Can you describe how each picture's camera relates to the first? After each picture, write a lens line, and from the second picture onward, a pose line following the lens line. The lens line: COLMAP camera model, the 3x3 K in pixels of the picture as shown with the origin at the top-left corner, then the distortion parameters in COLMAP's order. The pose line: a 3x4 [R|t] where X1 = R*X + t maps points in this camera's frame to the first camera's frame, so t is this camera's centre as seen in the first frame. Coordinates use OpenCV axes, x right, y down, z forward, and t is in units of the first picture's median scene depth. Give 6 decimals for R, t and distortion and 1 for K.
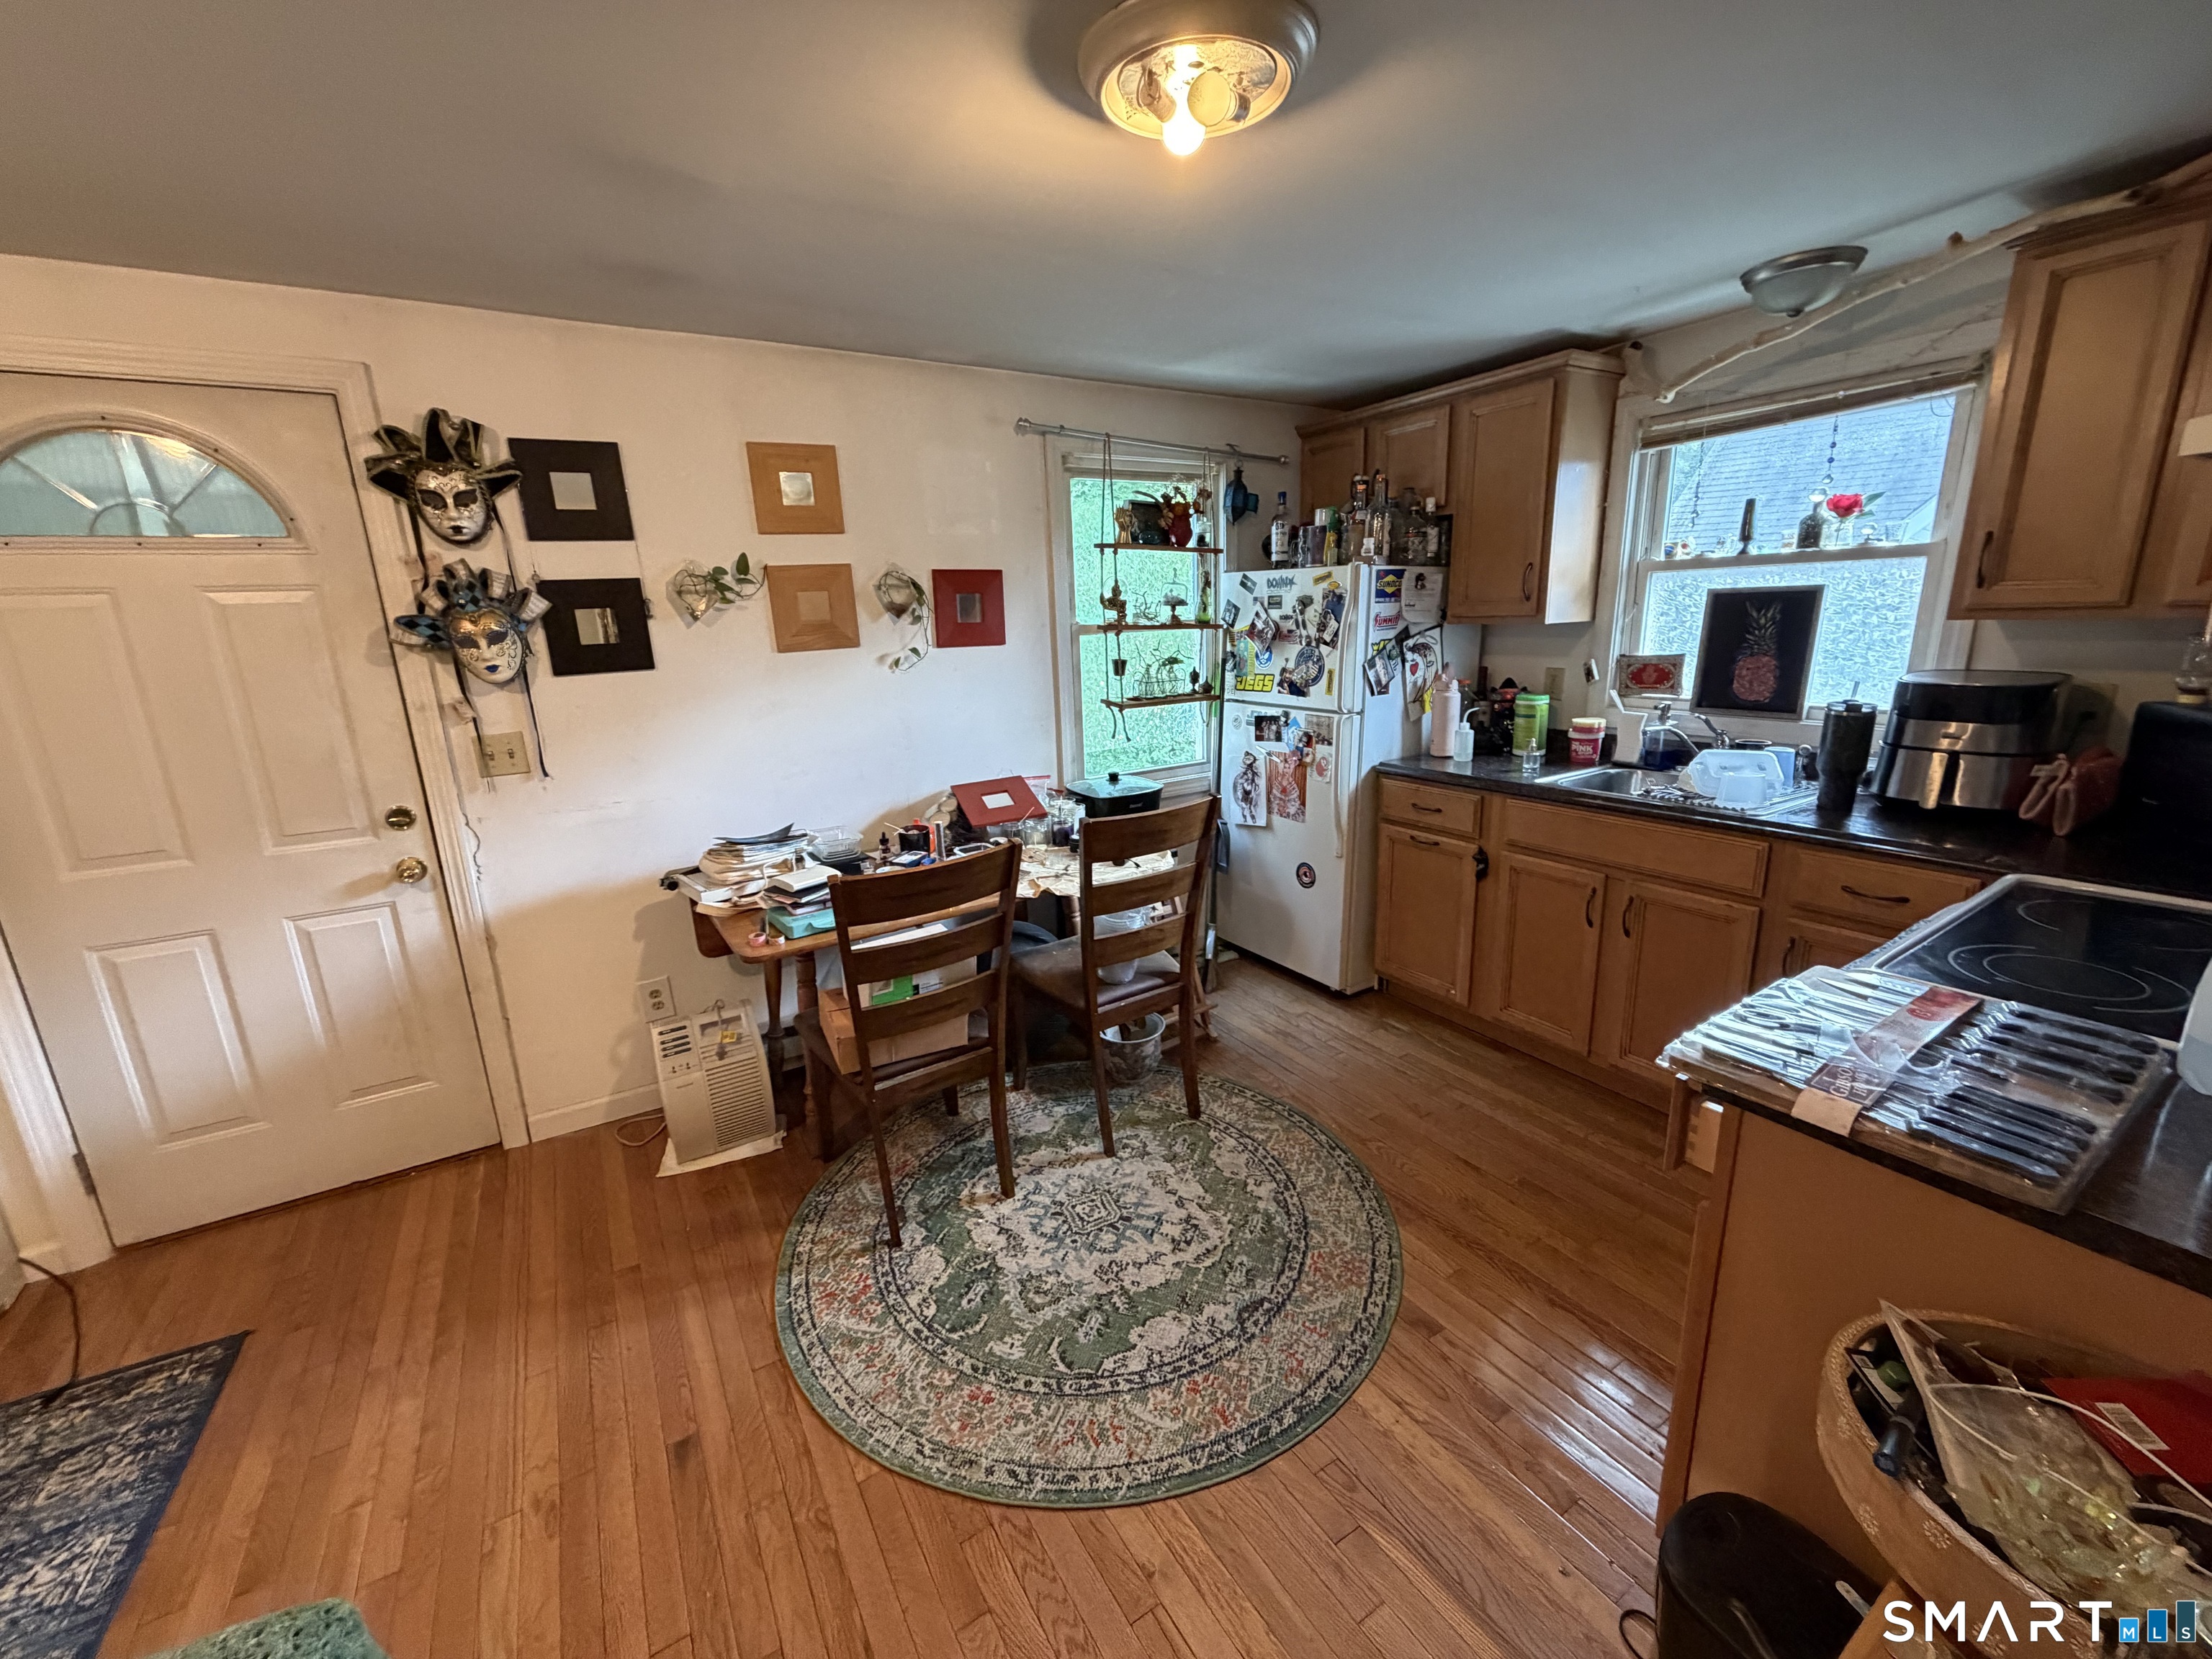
lens RADIAL K [[885.0, 0, 1104.2], [0, 885.0, 829.8], [0, 0, 1]] dist [0.000327, 0.000199]
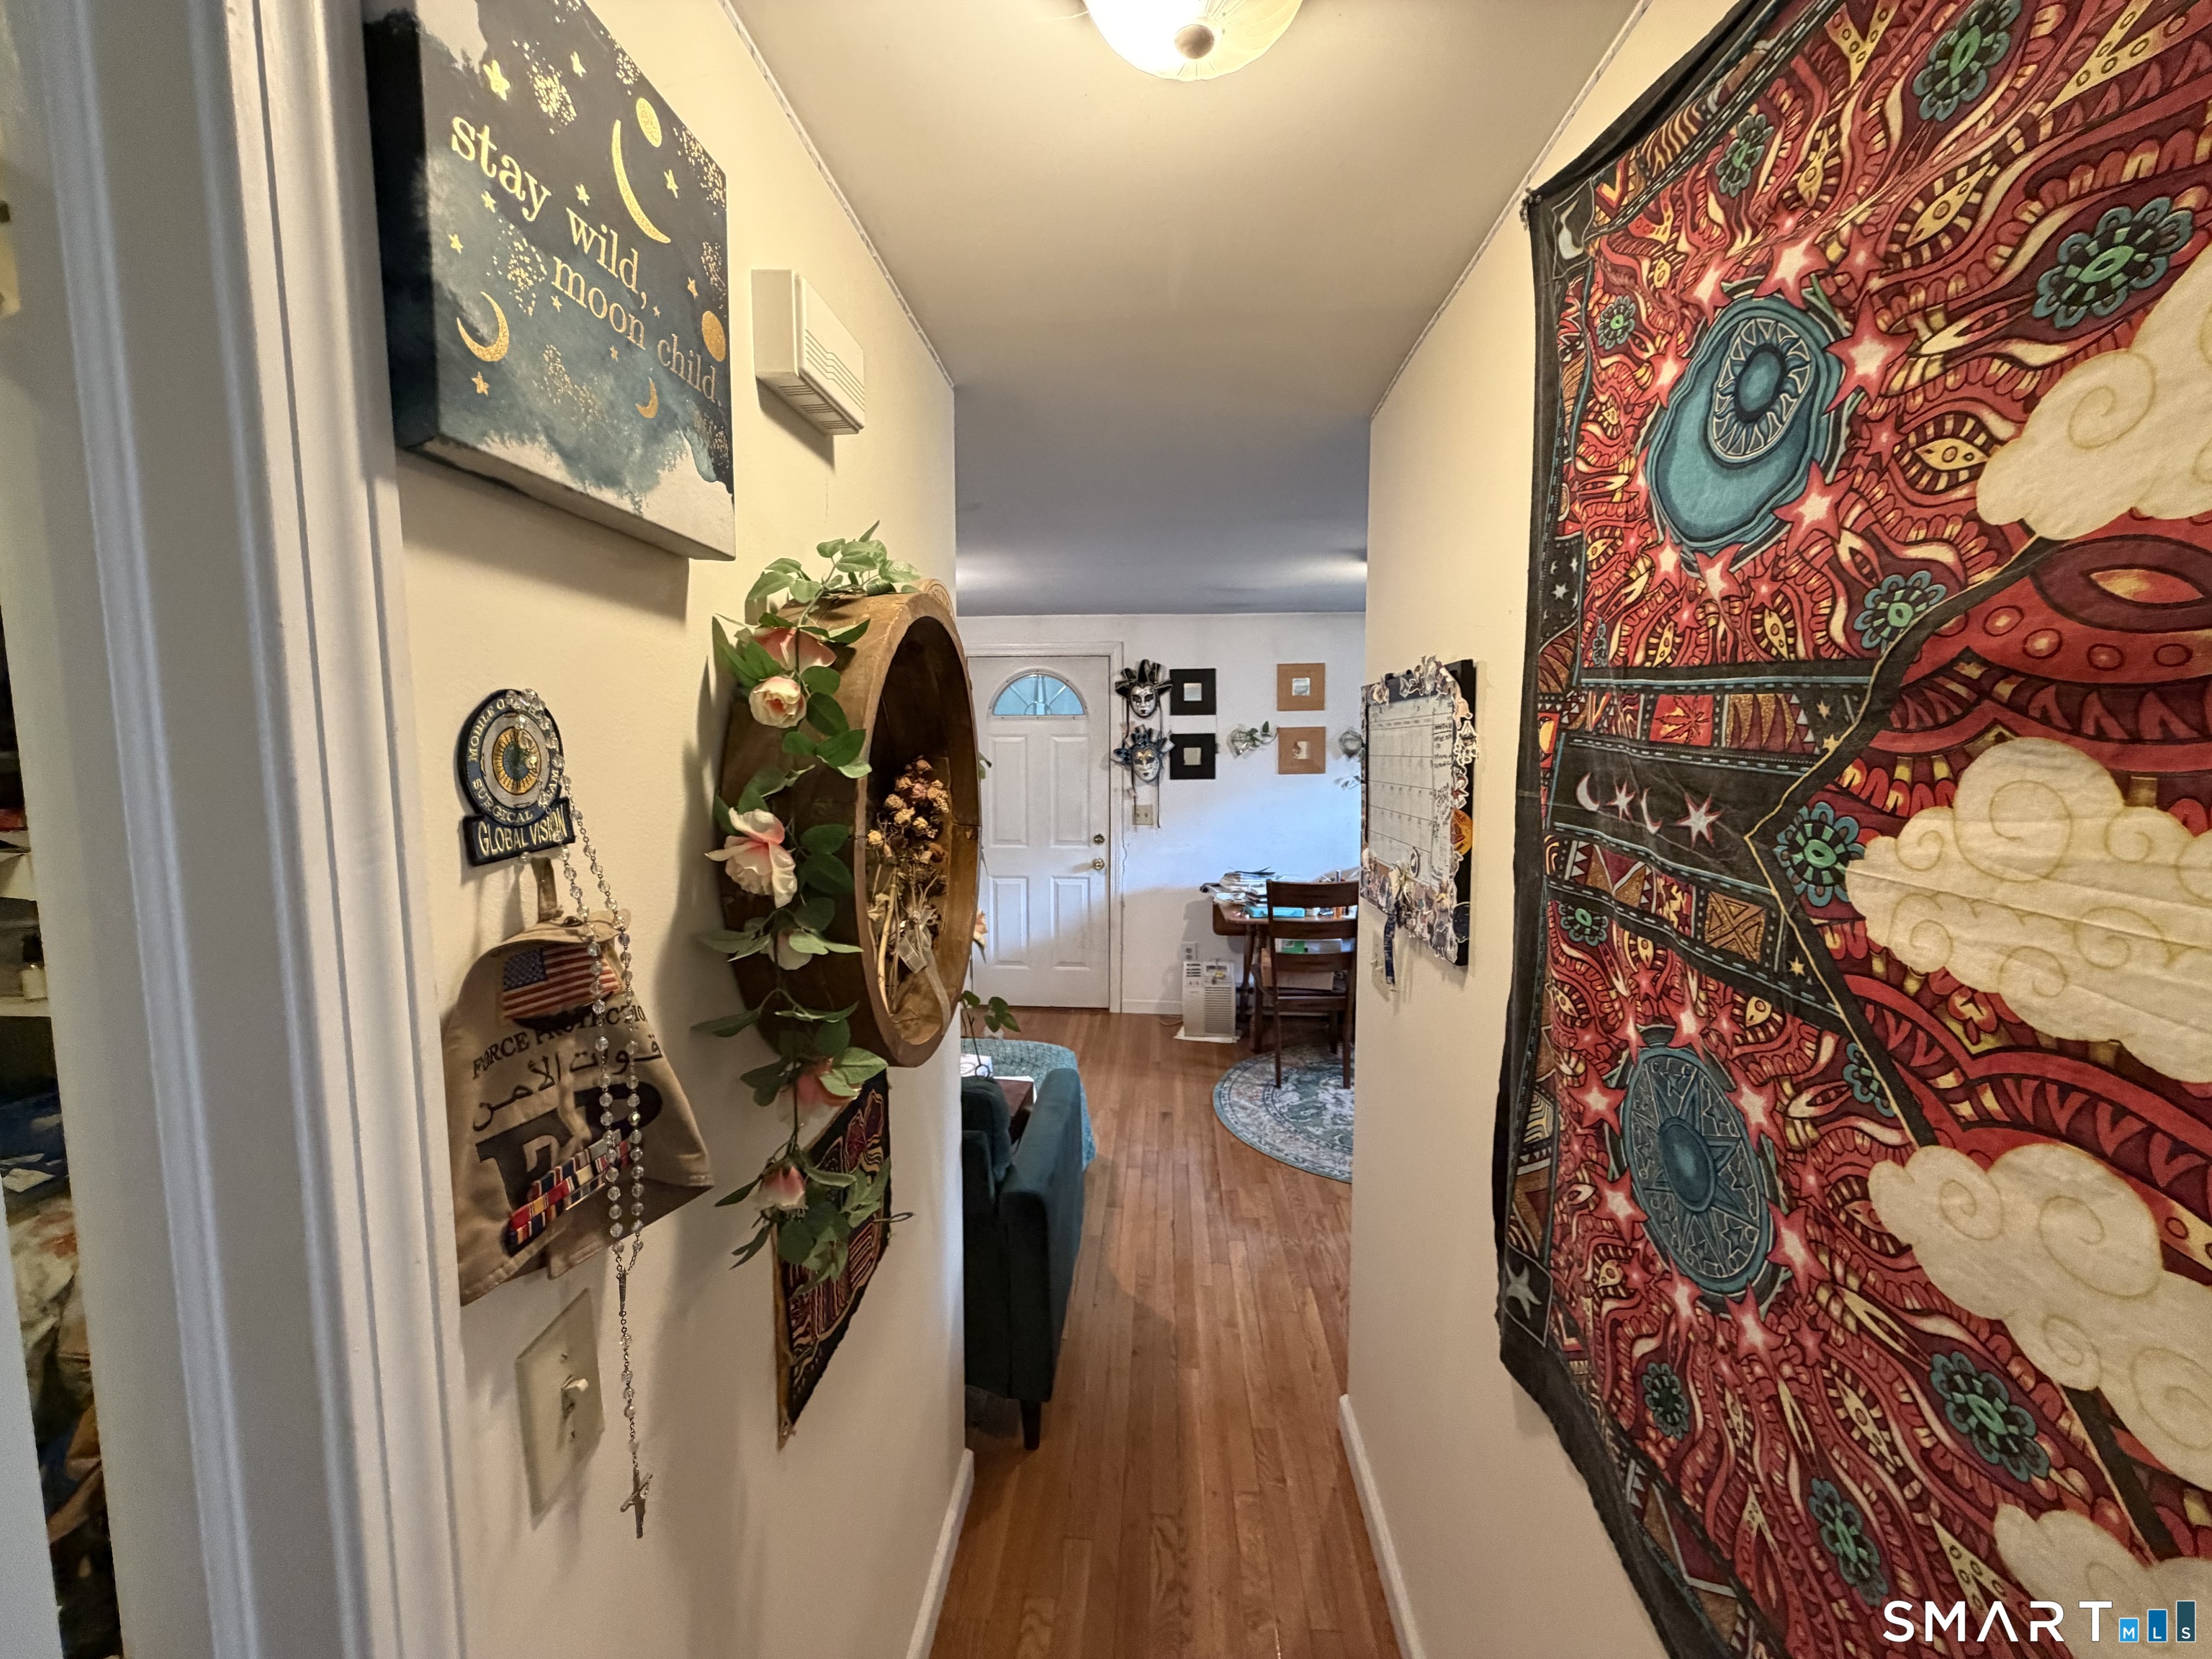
lens RADIAL K [[885.0, 0, 1104.2], [0, 885.0, 829.8], [0, 0, 1]] dist [0.000327, 0.000199]
pose [[0.814711, 0.093599, -0.572263, 0.342238], [-0.167308, 0.982859, -0.077435, 0.097927], [0.555206, 0.158831, 0.816406, -0.578427]]
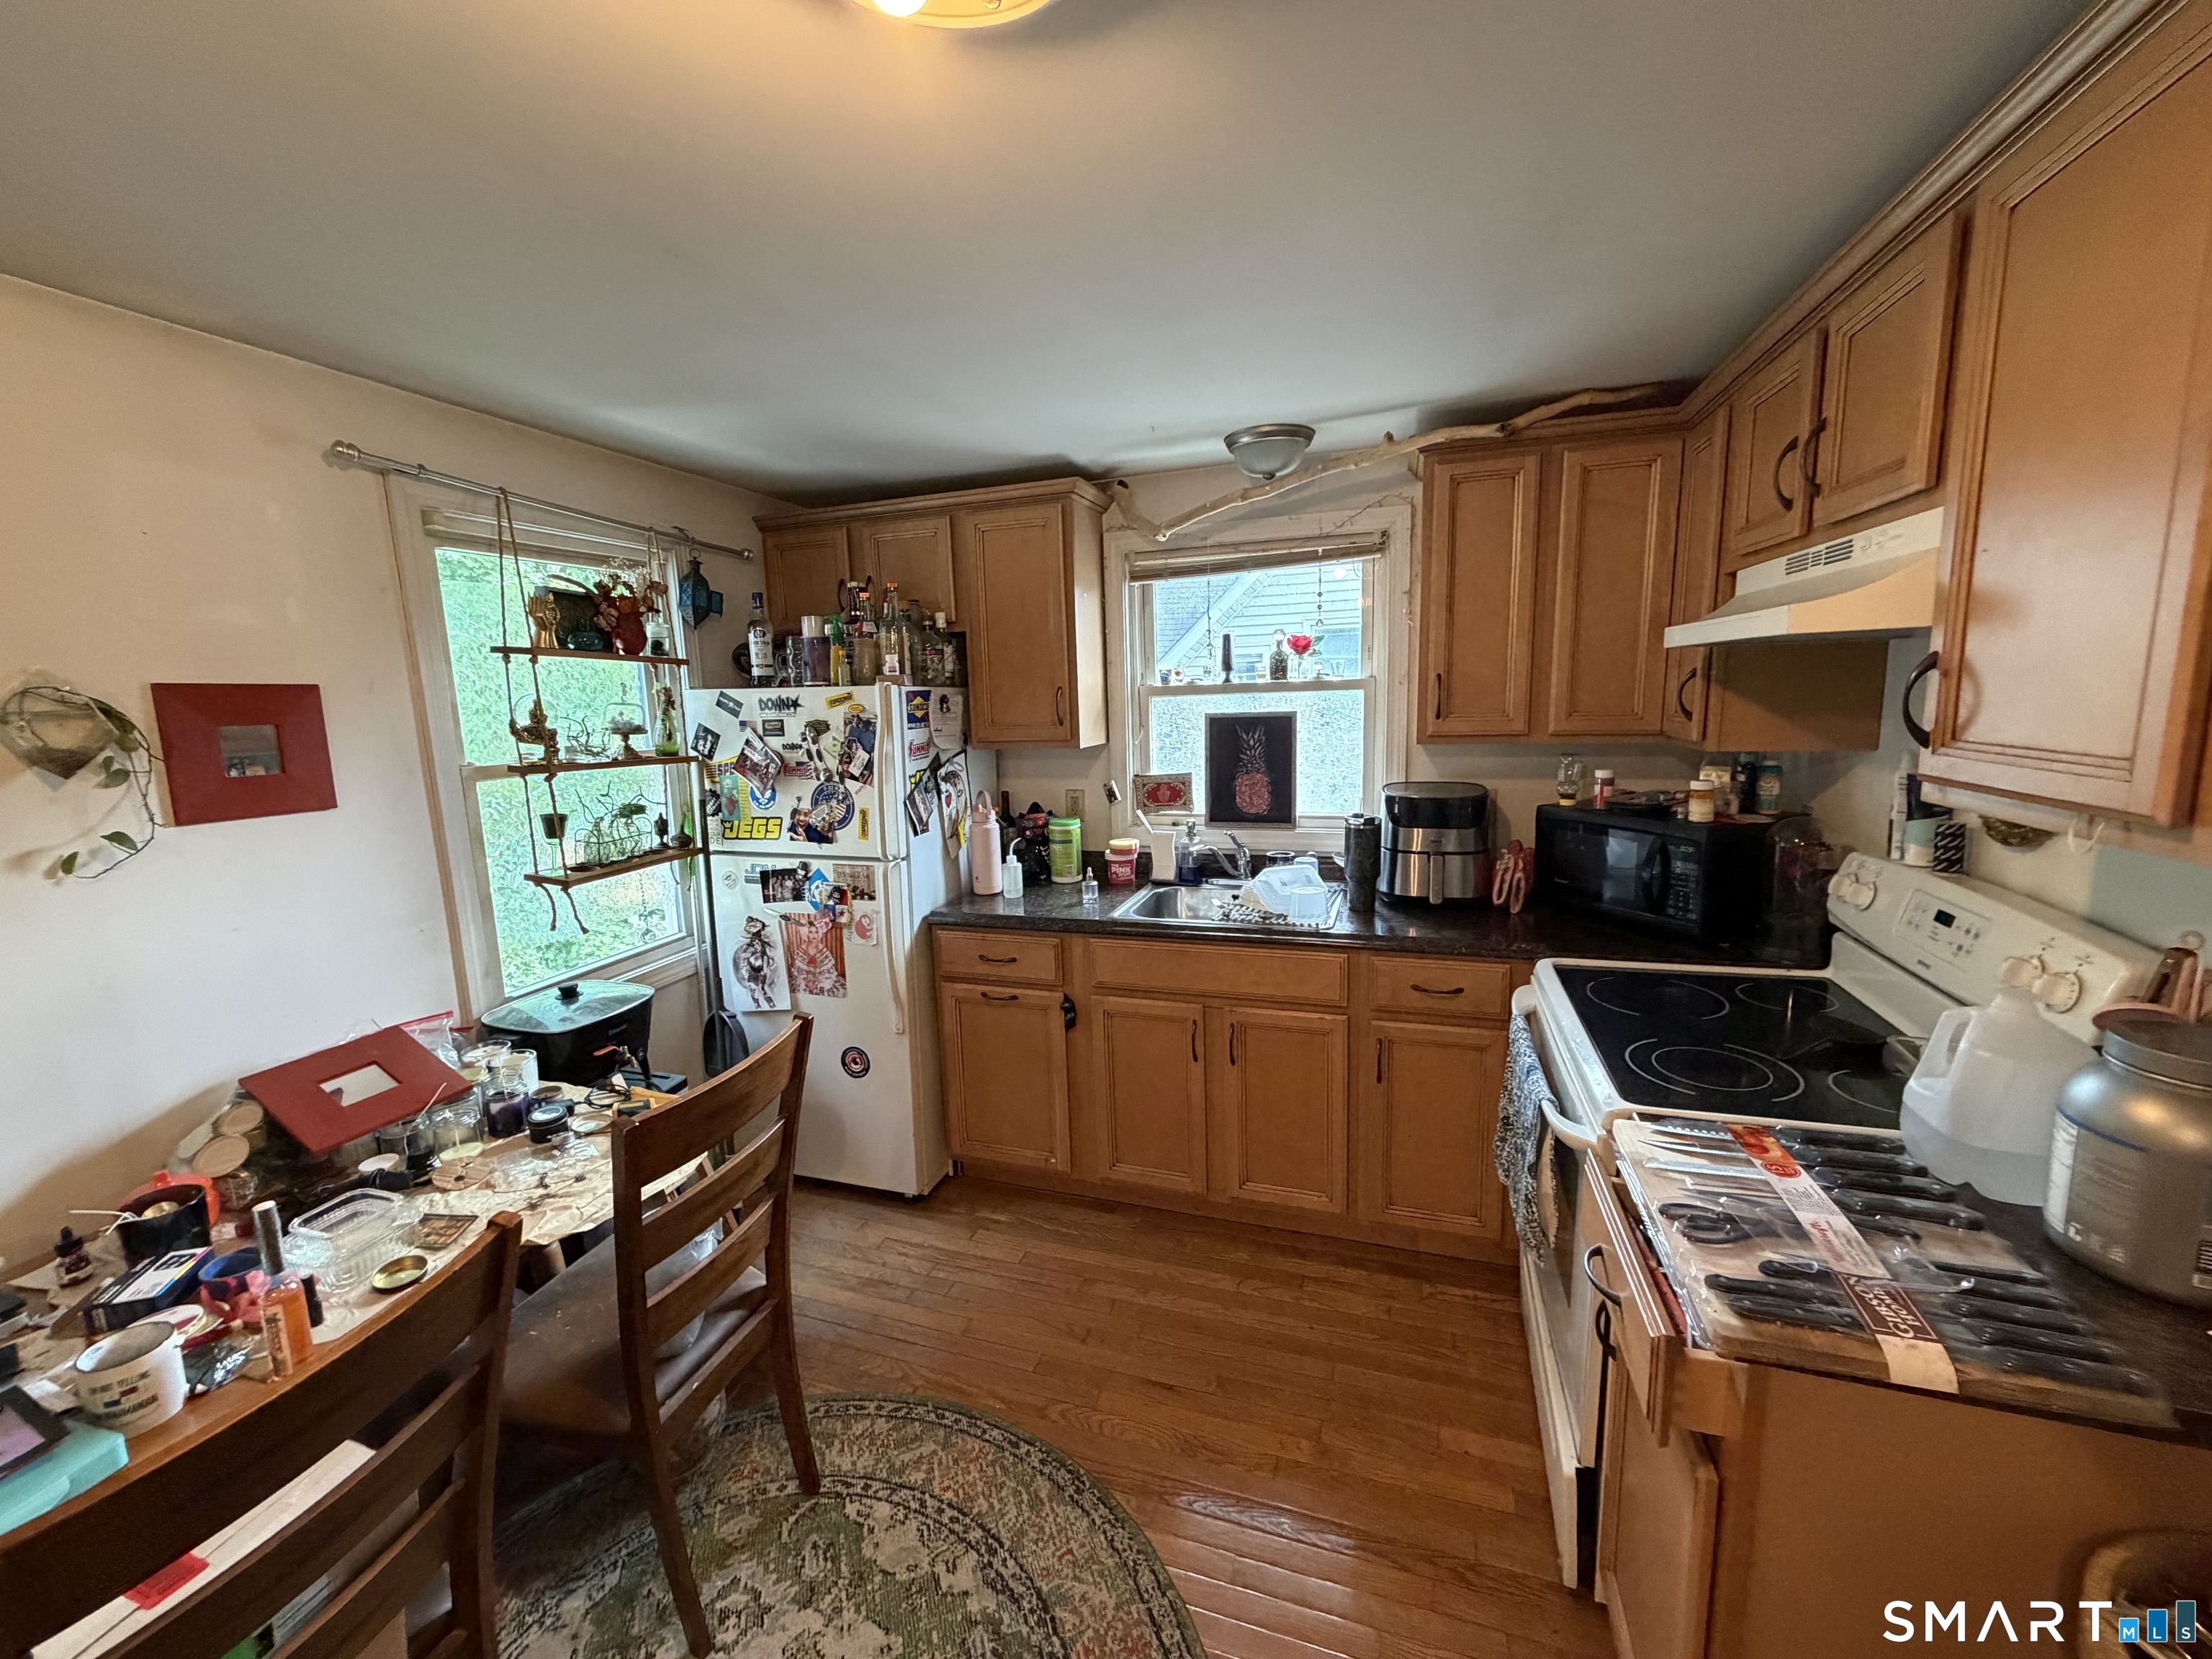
lens RADIAL K [[885.0, 0, 1104.2], [0, 885.0, 829.8], [0, 0, 1]] dist [0.000327, 0.000199]
pose [[0.773573, -0.088435, 0.627507, -0.089340], [0.156921, 0.986108, -0.054475, -0.084982], [-0.613972, 0.140609, 0.776703, 0.237376]]
